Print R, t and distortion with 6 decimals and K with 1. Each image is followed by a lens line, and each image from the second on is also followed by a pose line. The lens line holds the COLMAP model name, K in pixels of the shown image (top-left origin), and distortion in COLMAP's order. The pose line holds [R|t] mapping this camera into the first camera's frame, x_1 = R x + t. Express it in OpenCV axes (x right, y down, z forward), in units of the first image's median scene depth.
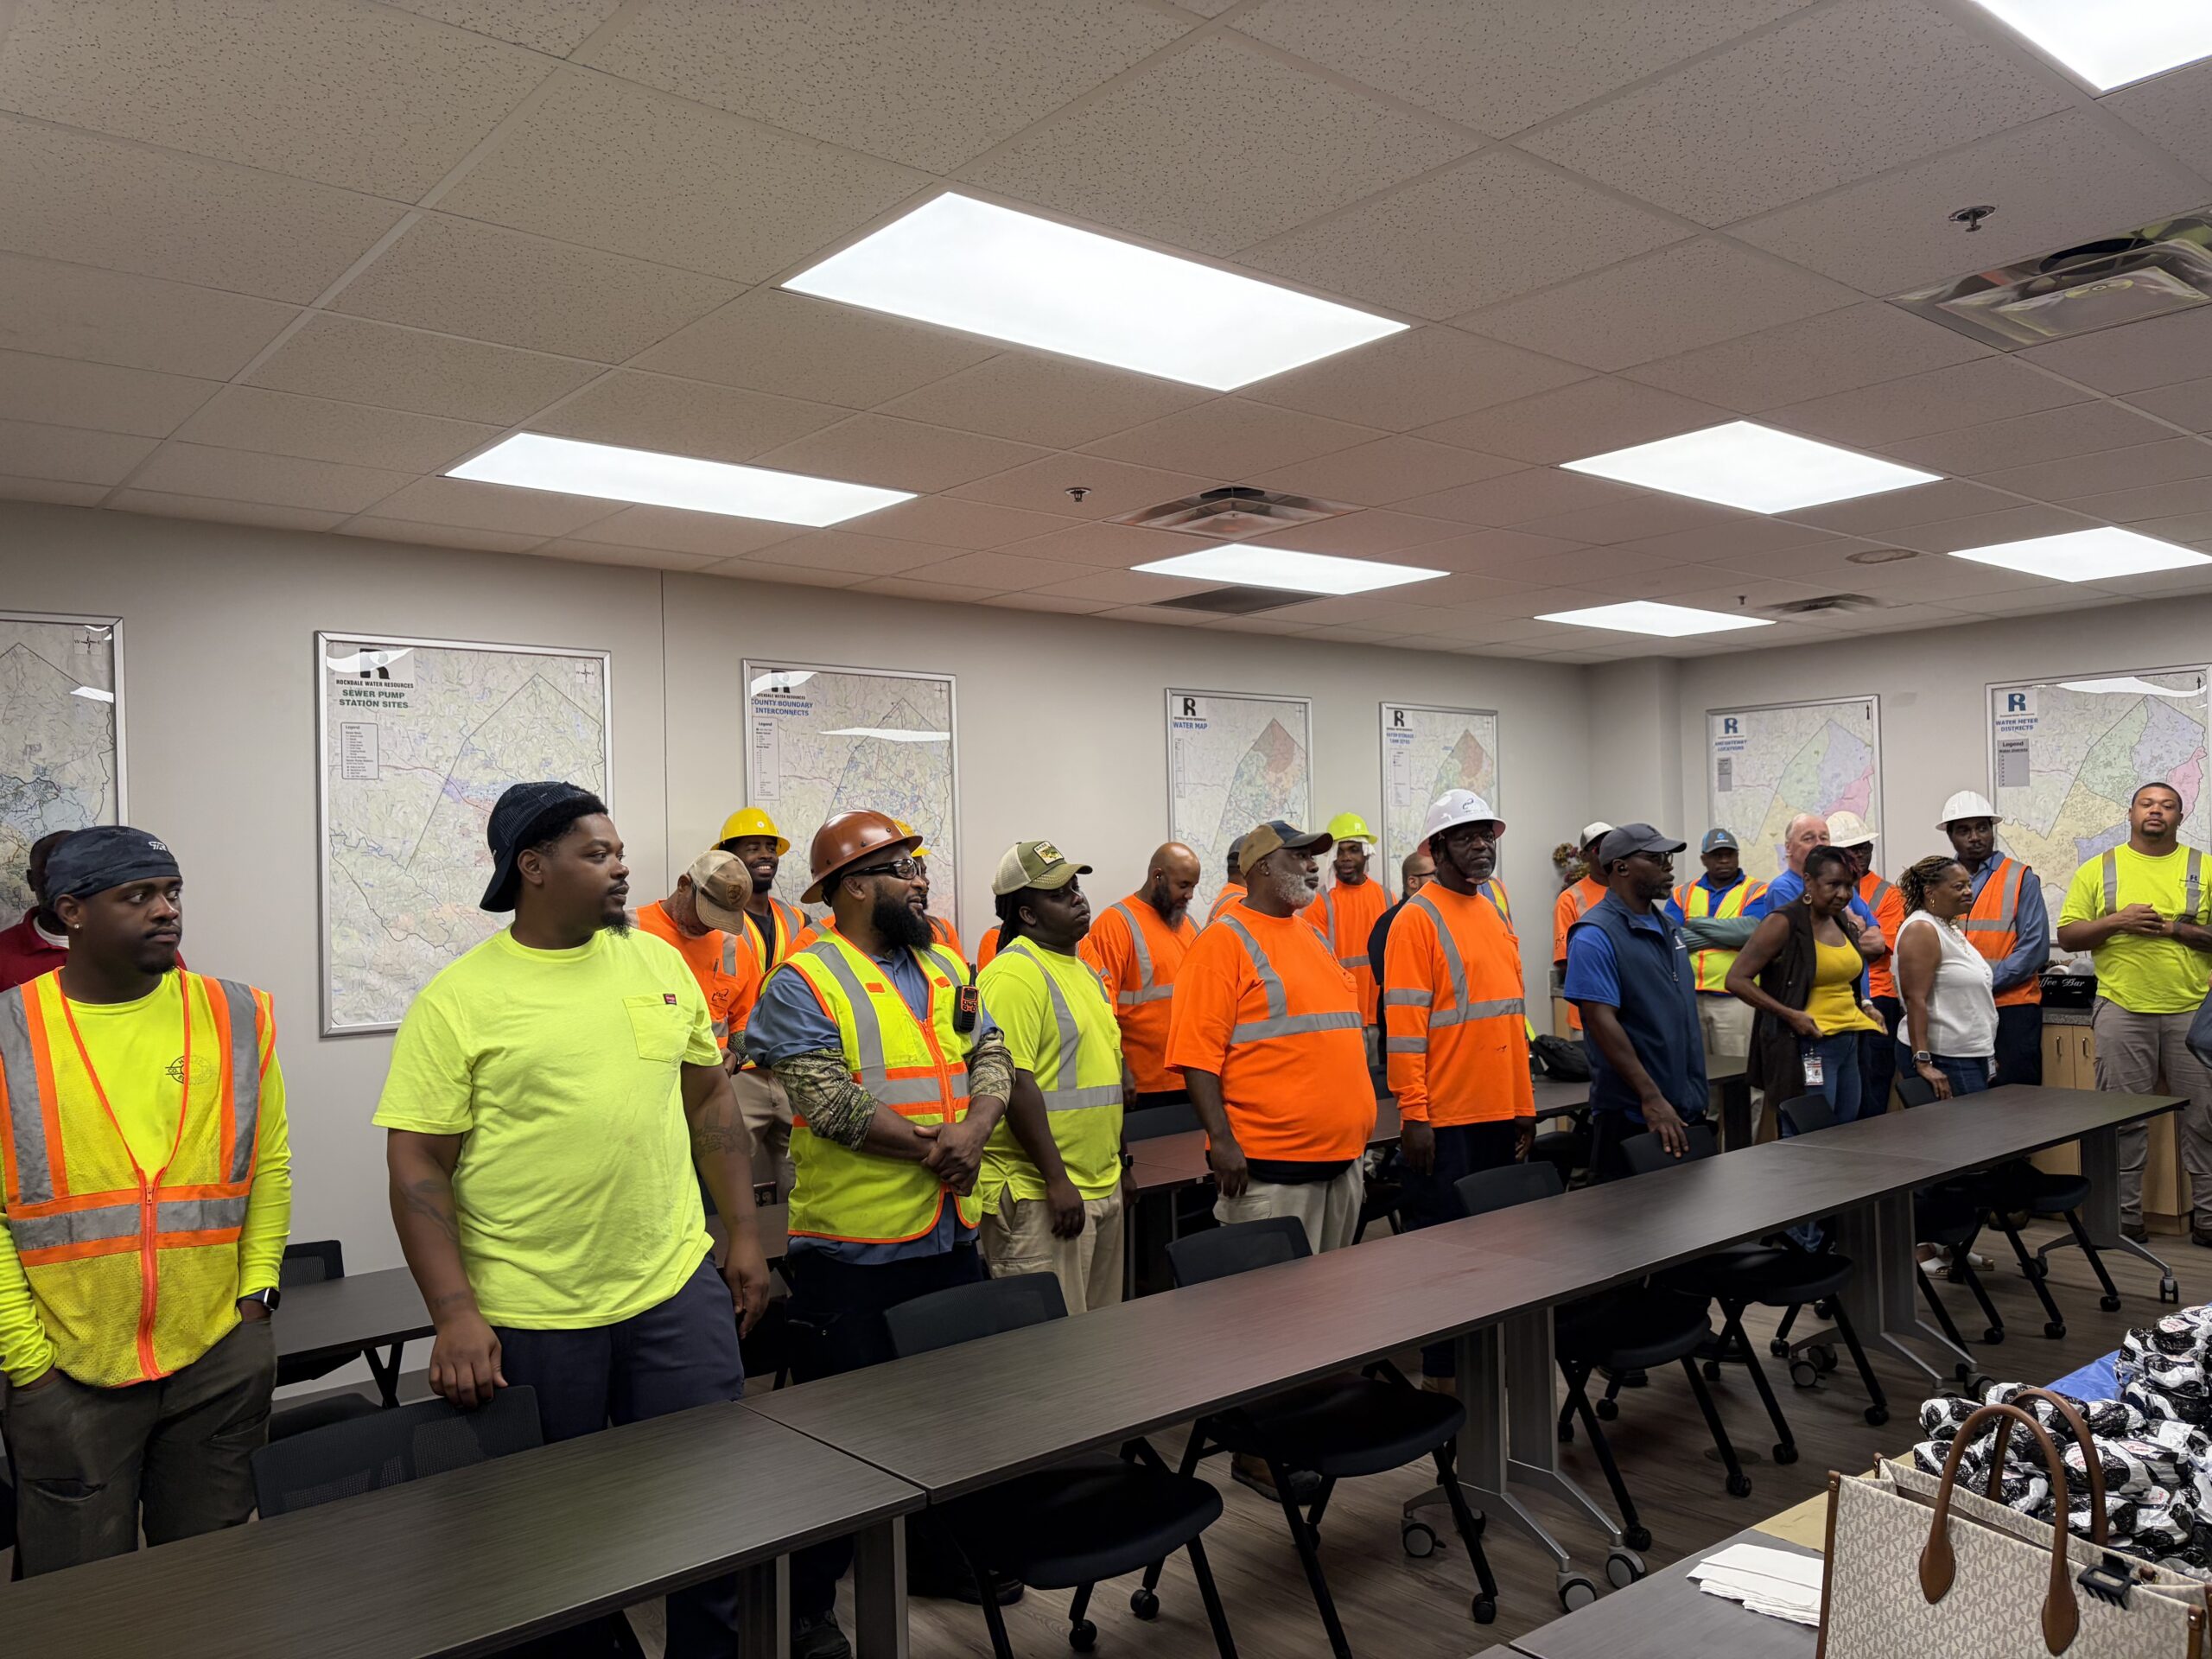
lens RADIAL K [[1684.4, 0, 1106.0], [0, 1684.4, 884.9], [0, 0, 1]] dist [0.004938, 0.074194]
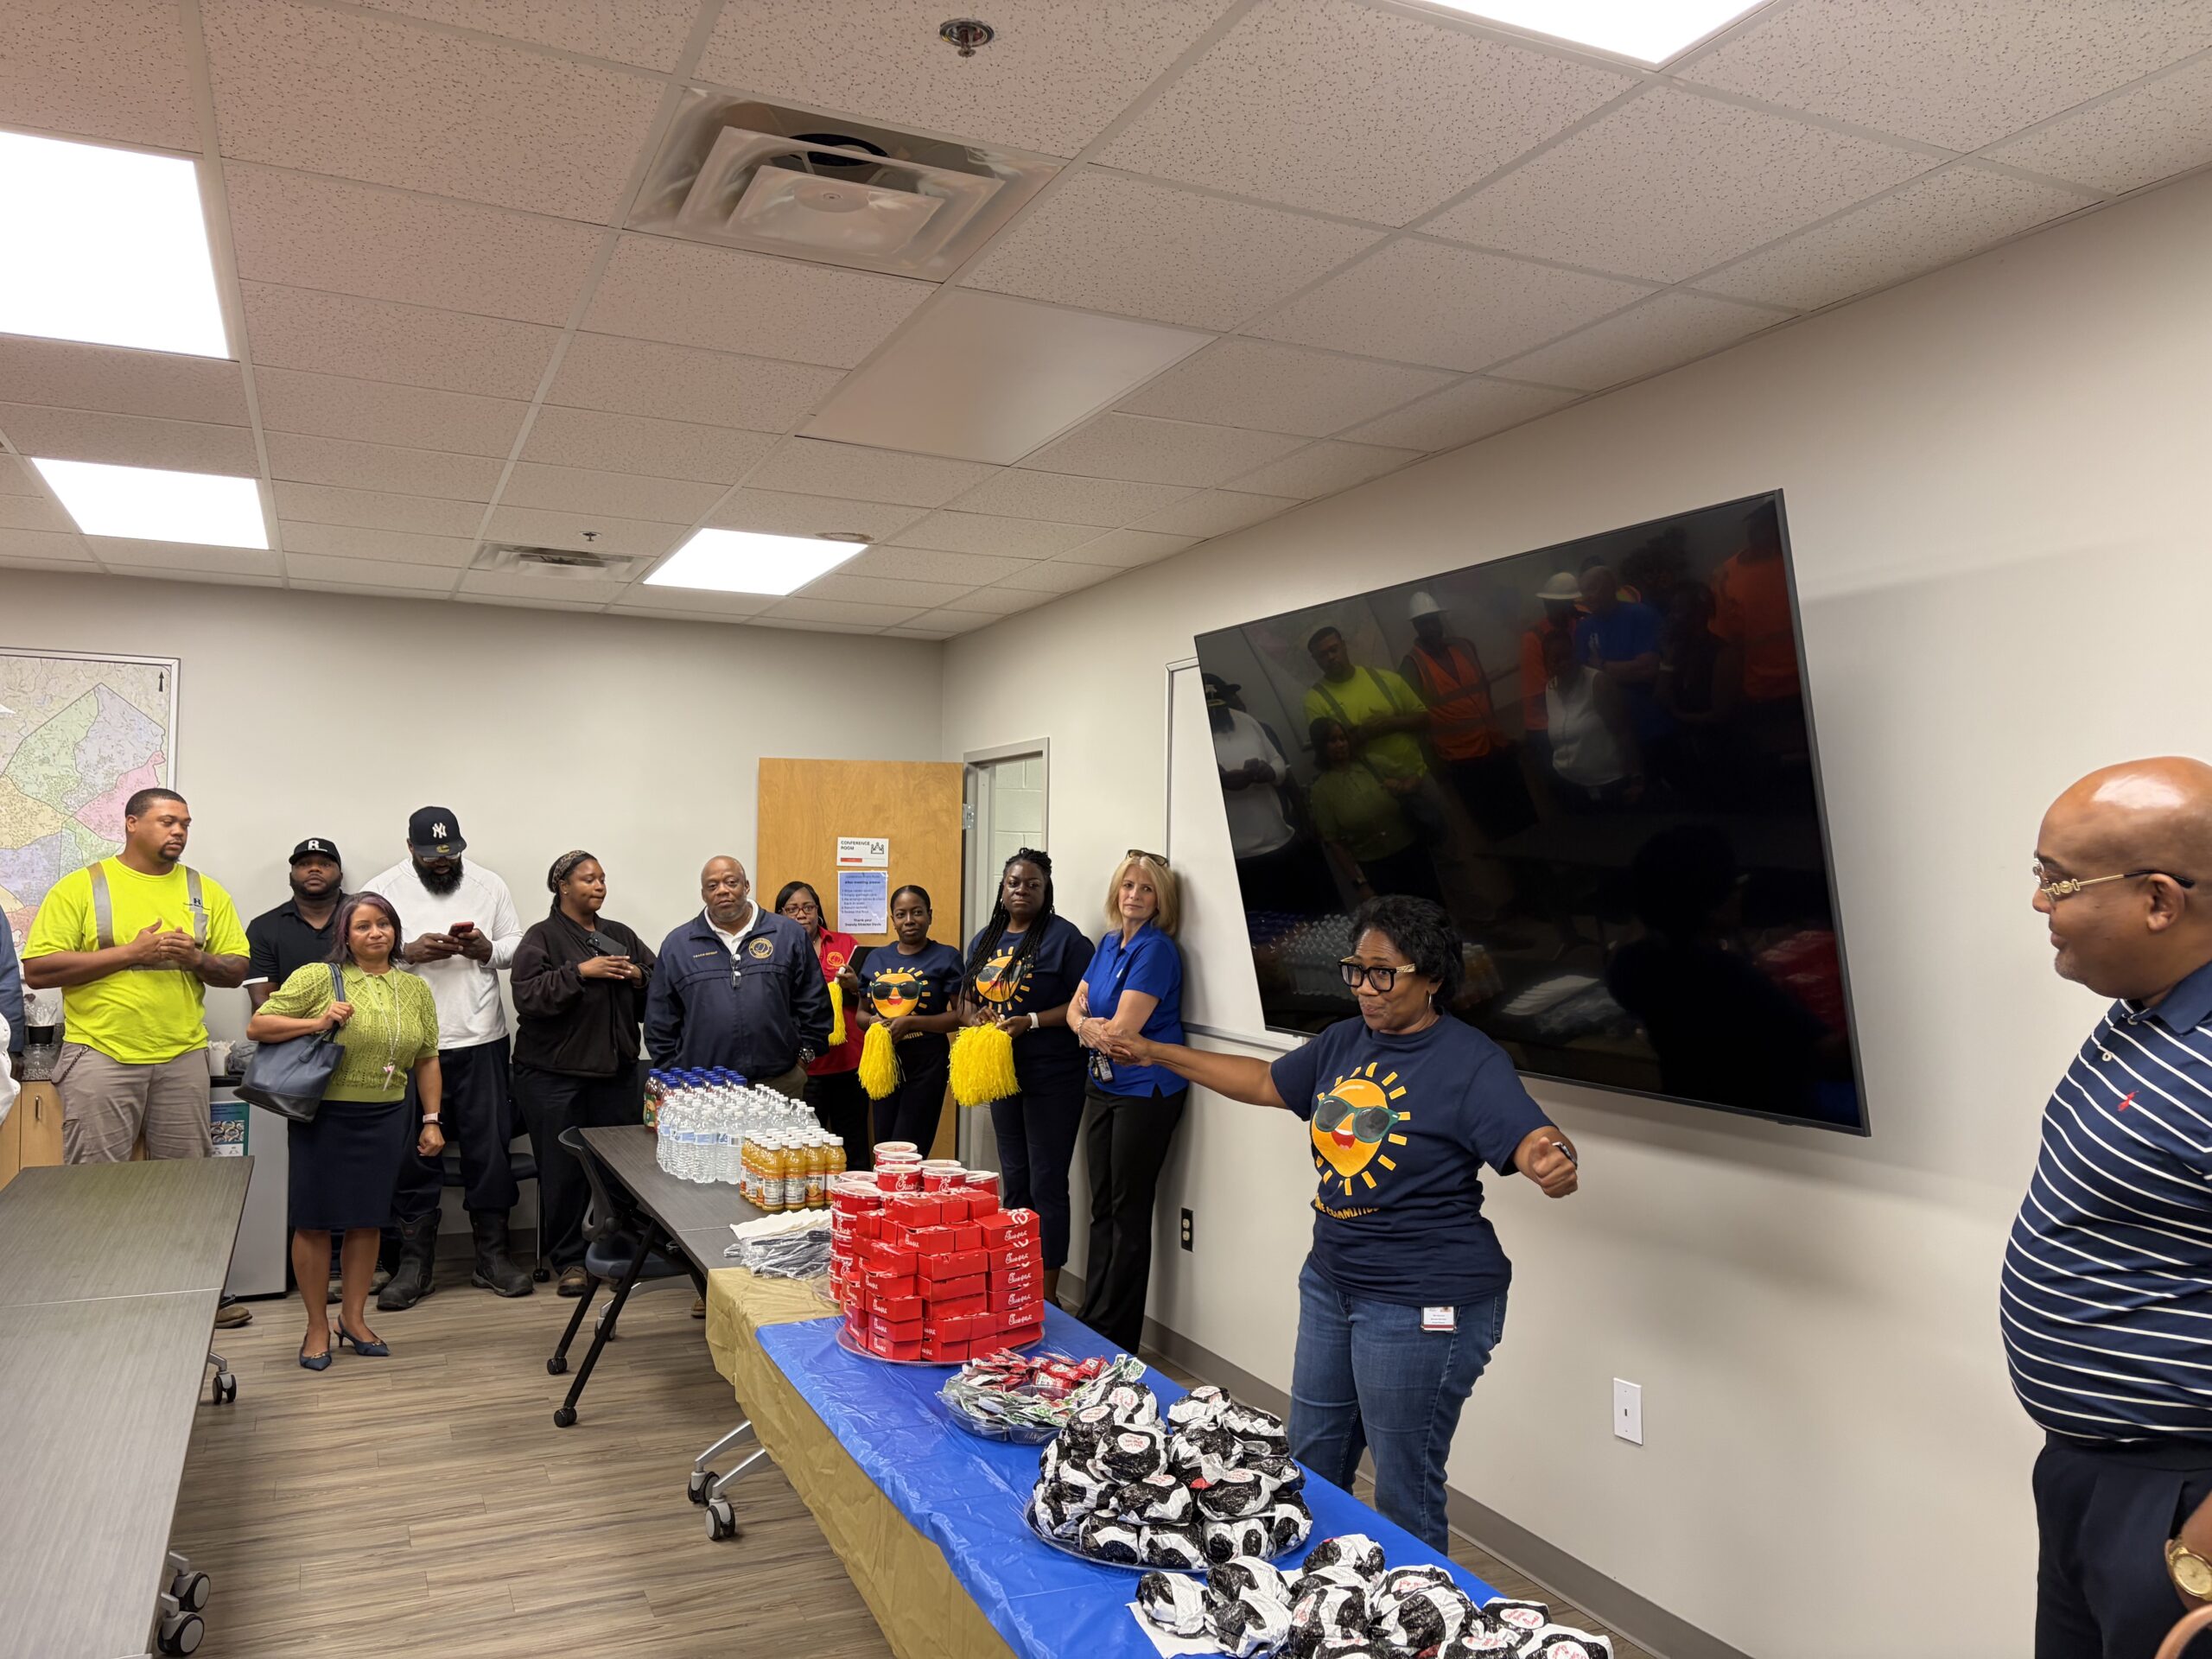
lens RADIAL K [[1660.9, 0, 1106.9], [0, 1660.9, 818.8], [0, 0, 1]] dist [0.040110, -0.049499]
pose [[0.248452, 0.058787, 0.966859, -0.089878], [-0.010201, 0.998260, -0.058074, -0.000652], [-0.968591, 0.004565, 0.248619, 0.376554]]
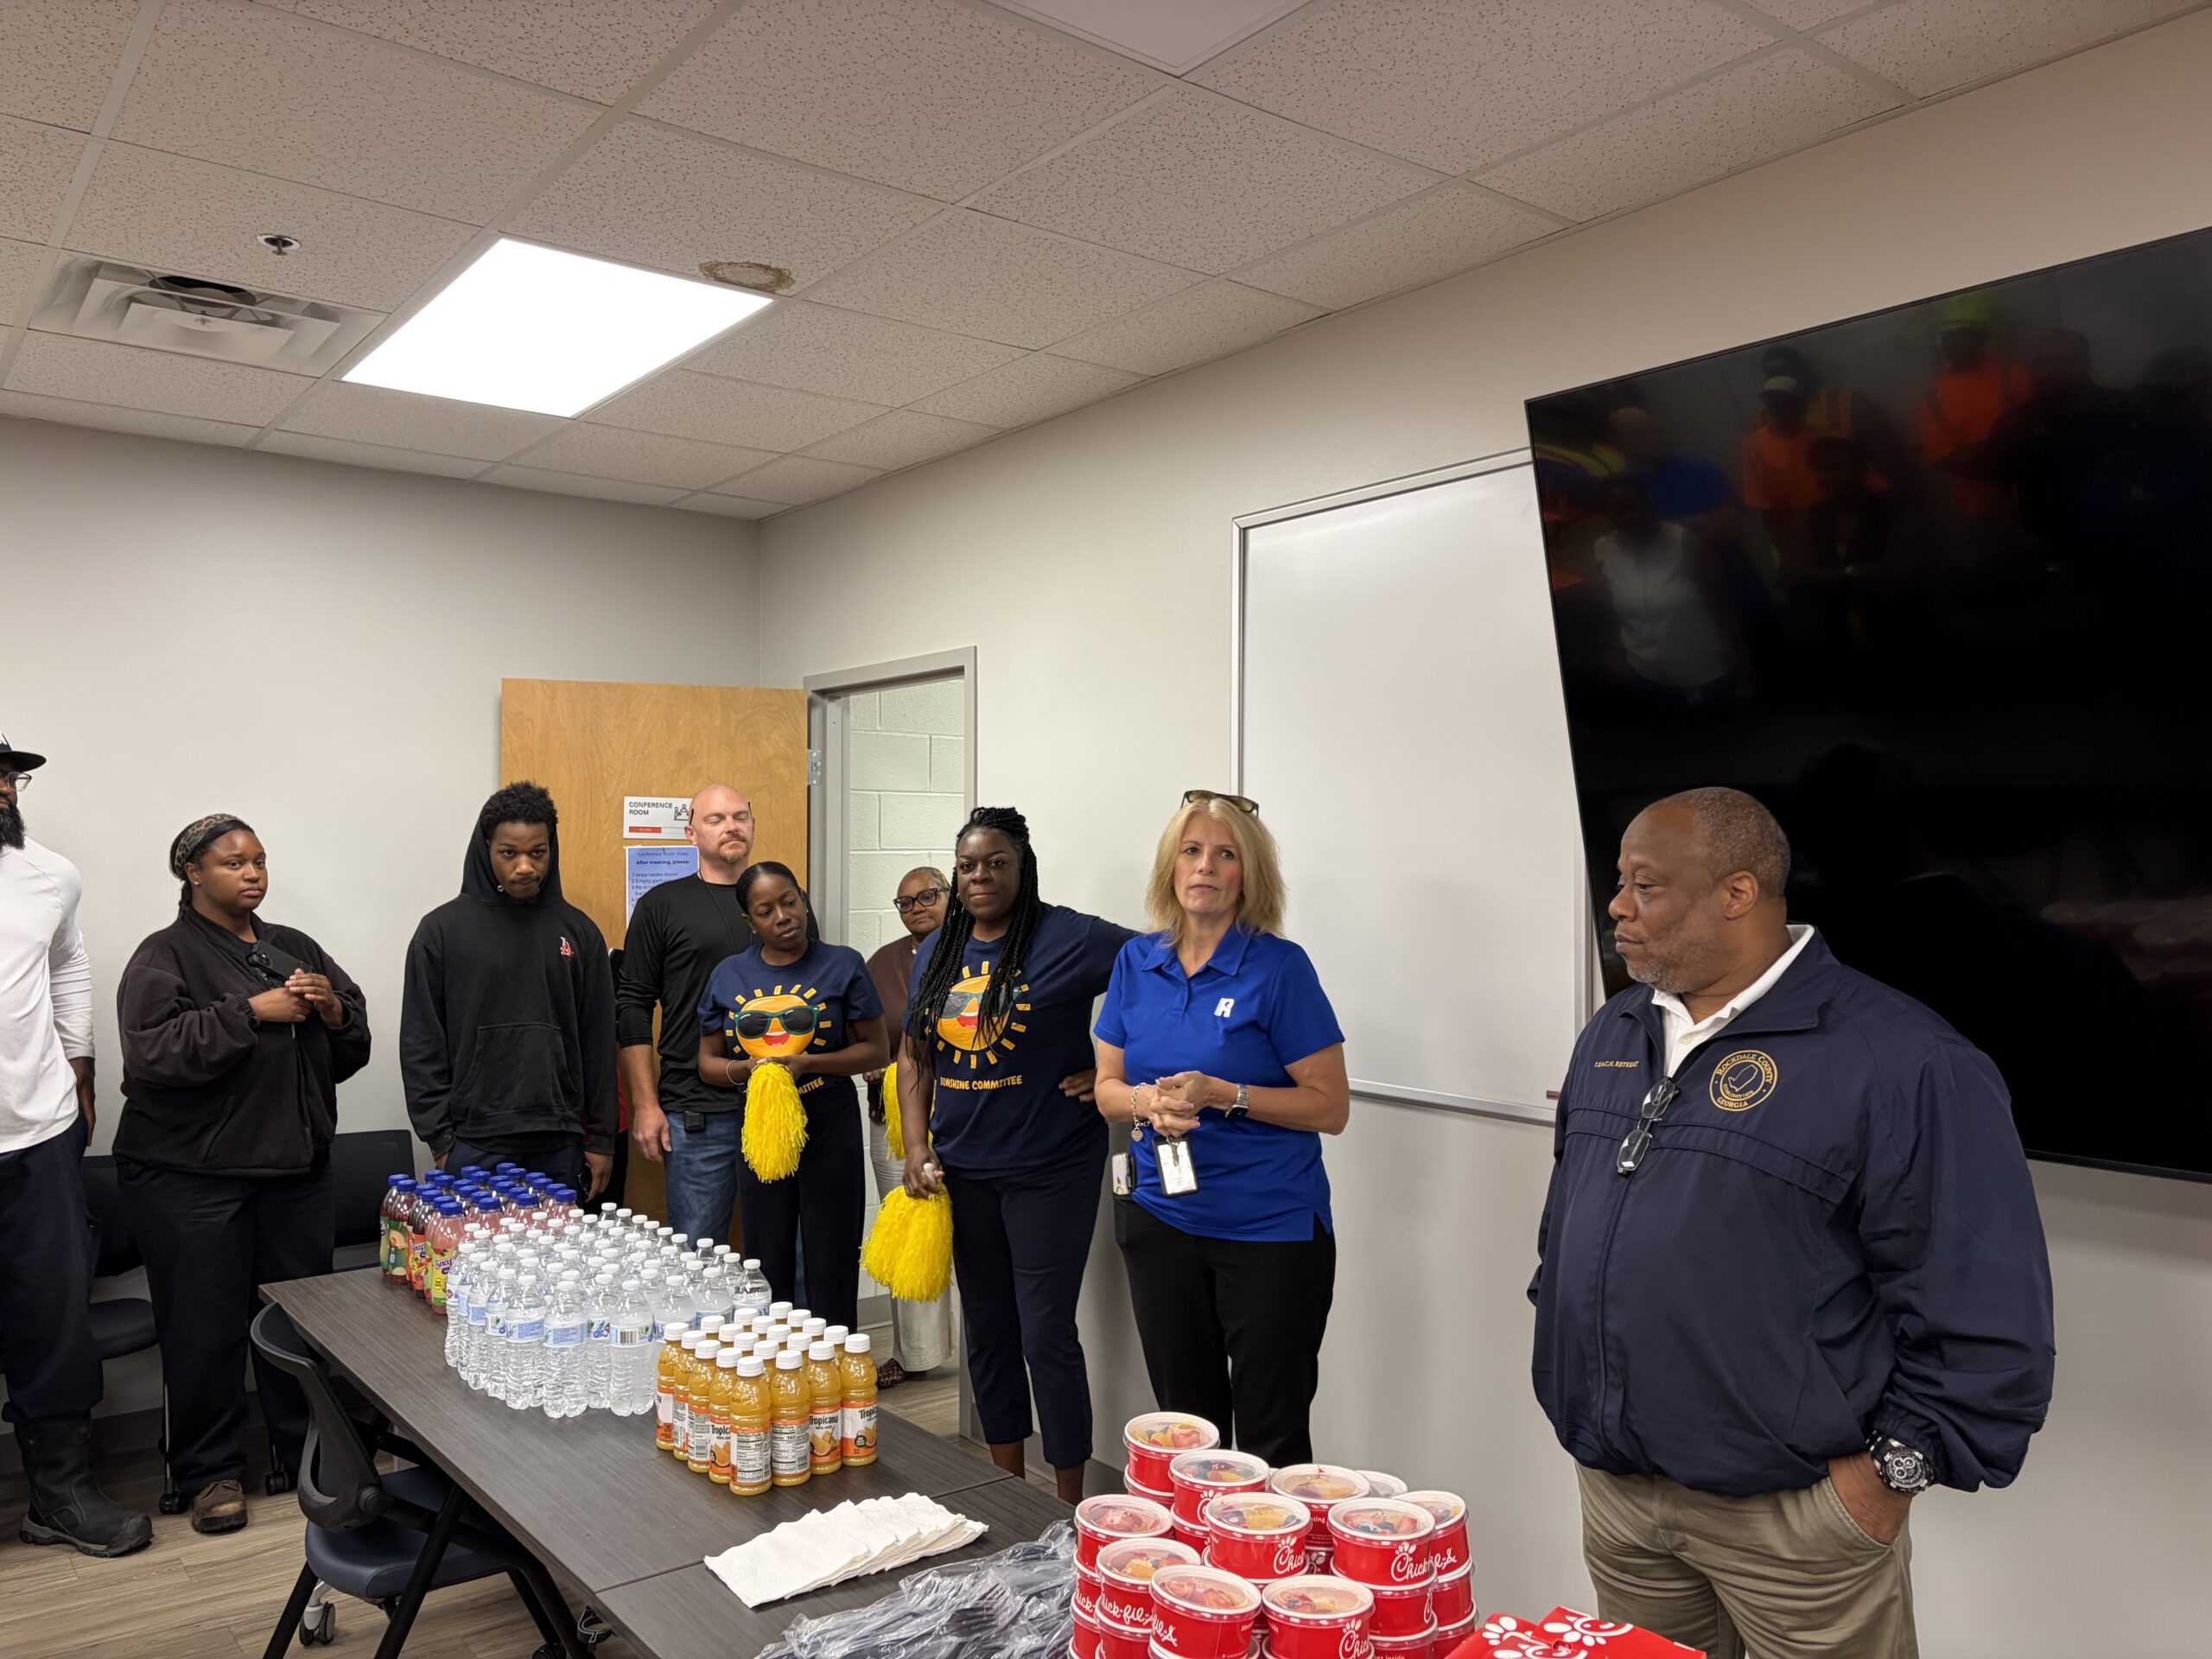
lens RADIAL K [[1651.2, 0, 1056.3], [0, 1651.2, 844.0], [0, 0, 1]] dist [0.004678, 0.007290]
pose [[0.037870, 0.036845, 0.998603, 0.229151], [0.003119, 0.999311, -0.036990, -0.001077], [-0.999278, 0.004516, 0.037729, 0.626072]]
